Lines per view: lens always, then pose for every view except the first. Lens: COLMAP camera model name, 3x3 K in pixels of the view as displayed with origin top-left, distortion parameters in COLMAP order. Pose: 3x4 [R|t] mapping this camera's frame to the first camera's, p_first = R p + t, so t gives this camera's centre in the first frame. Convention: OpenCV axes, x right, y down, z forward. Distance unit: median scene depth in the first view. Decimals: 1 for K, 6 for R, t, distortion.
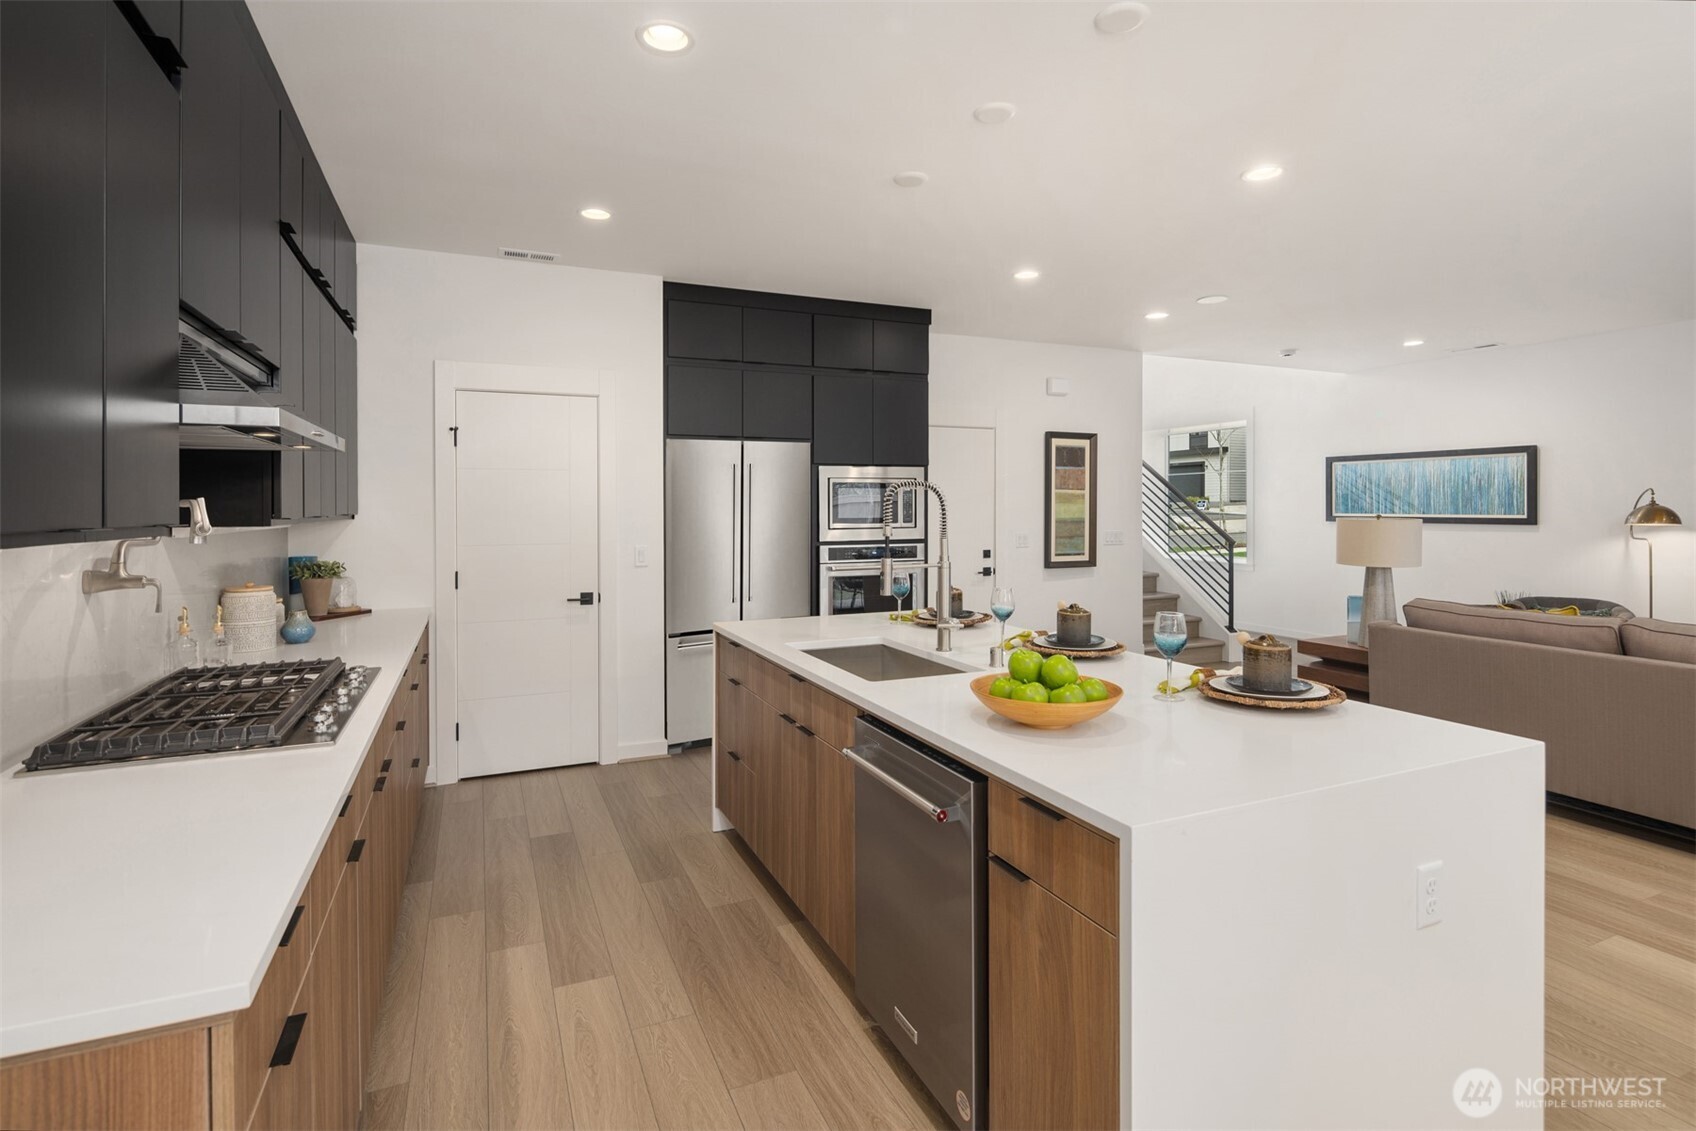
lens RADIAL K [[820.9, 0, 840.6], [0, 820.9, 520.8], [0, 0, 1]] dist [-0.000315, -0.000078]
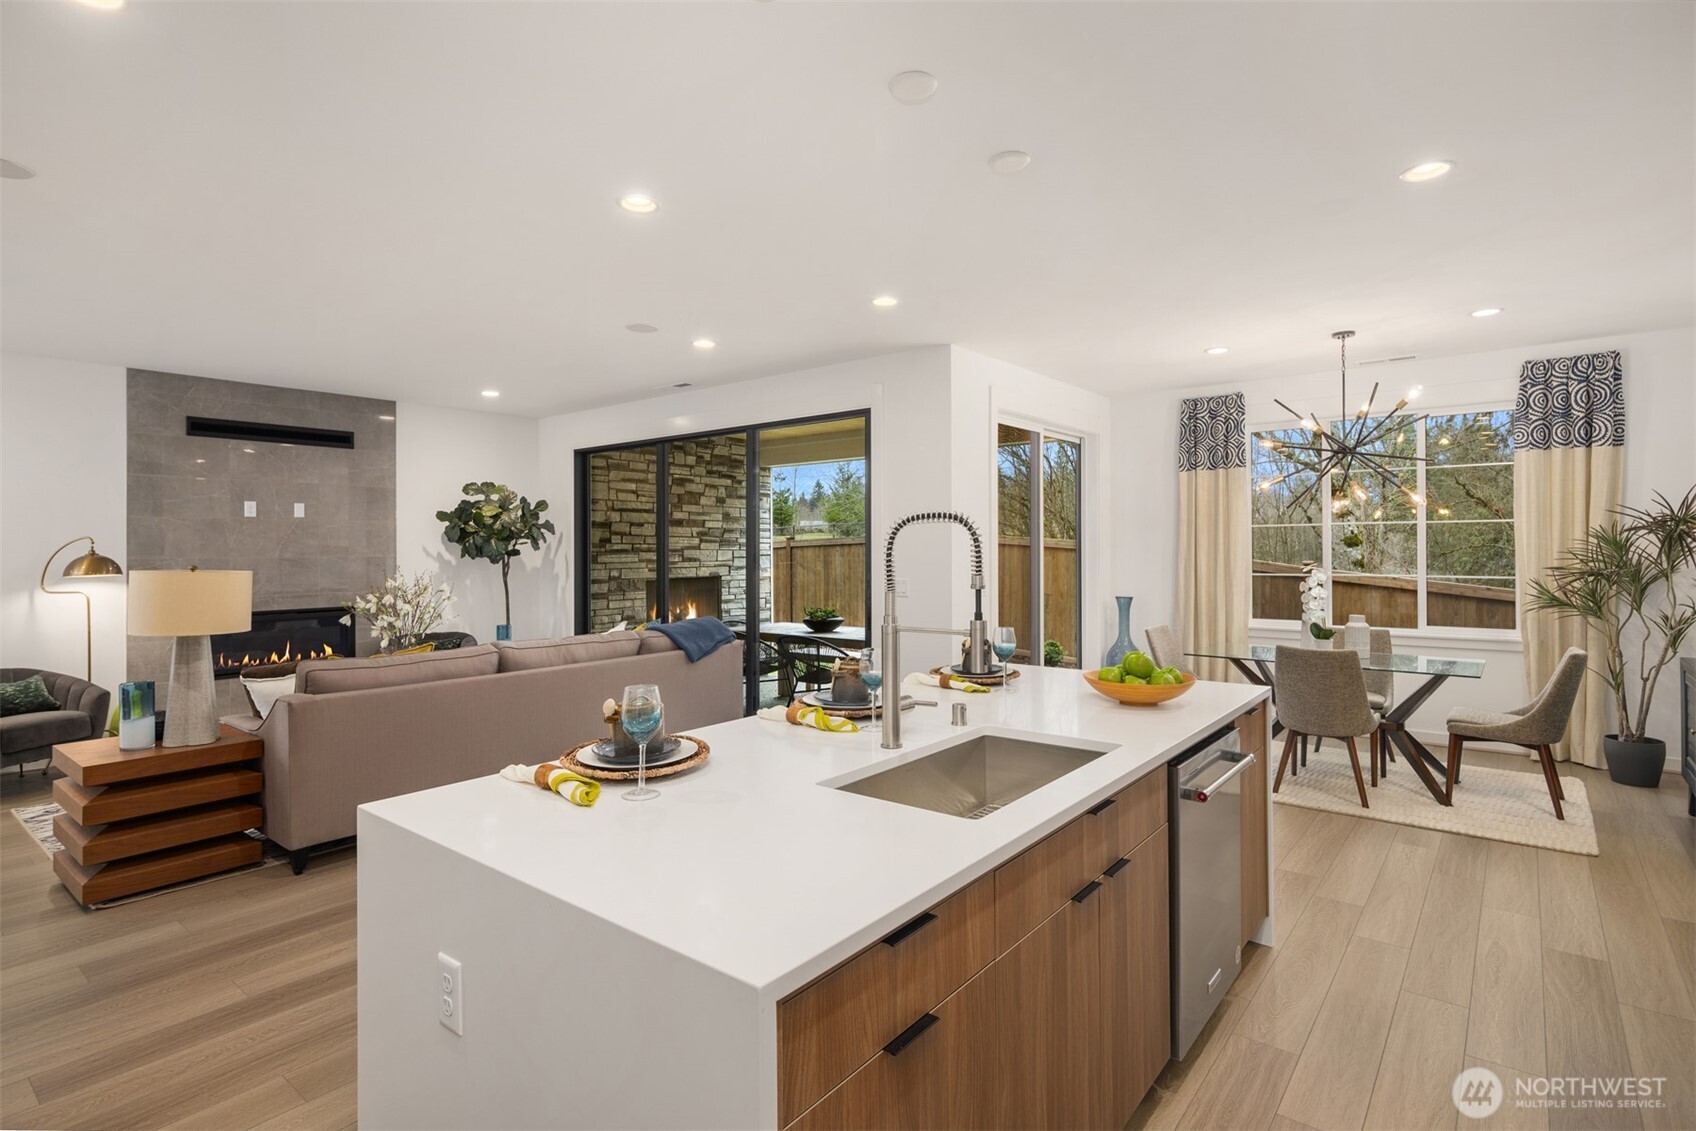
lens RADIAL K [[833.0, 0, 840.7], [0, 833.0, 545.6], [0, 0, 1]] dist [0.022381, -0.010154]
pose [[-0.468527, 0.012413, 0.883362, -0.217414], [0.021239, 0.999771, -0.002784, -0.008015], [-0.883194, 0.017457, -0.468683, 0.605552]]
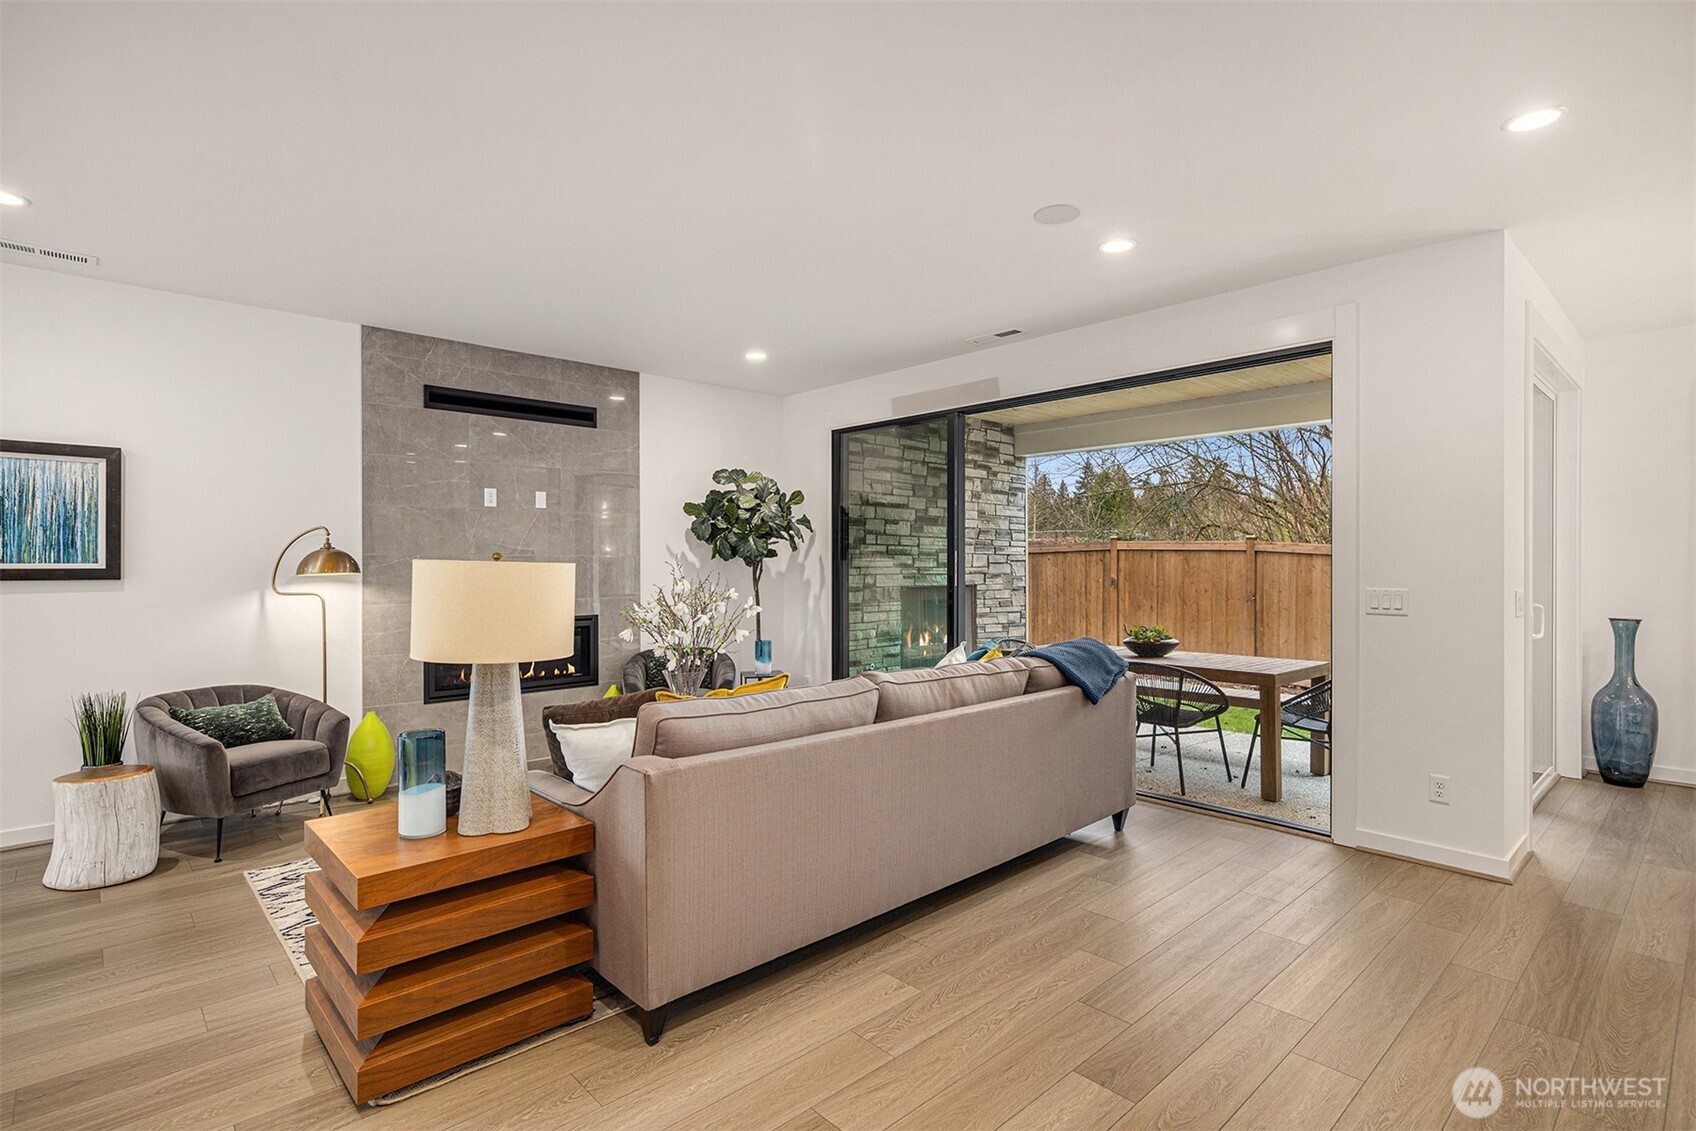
lens RADIAL K [[825.1, 0, 840.1], [0, 825.1, 566.0], [0, 0, 1]] dist [0.003375, 0.000195]
pose [[-0.338607, 0.002249, 0.940925, 0.092271], [0.015750, 0.999871, 0.003278, 0.001387], [-0.940796, 0.015929, -0.338599, 0.704490]]
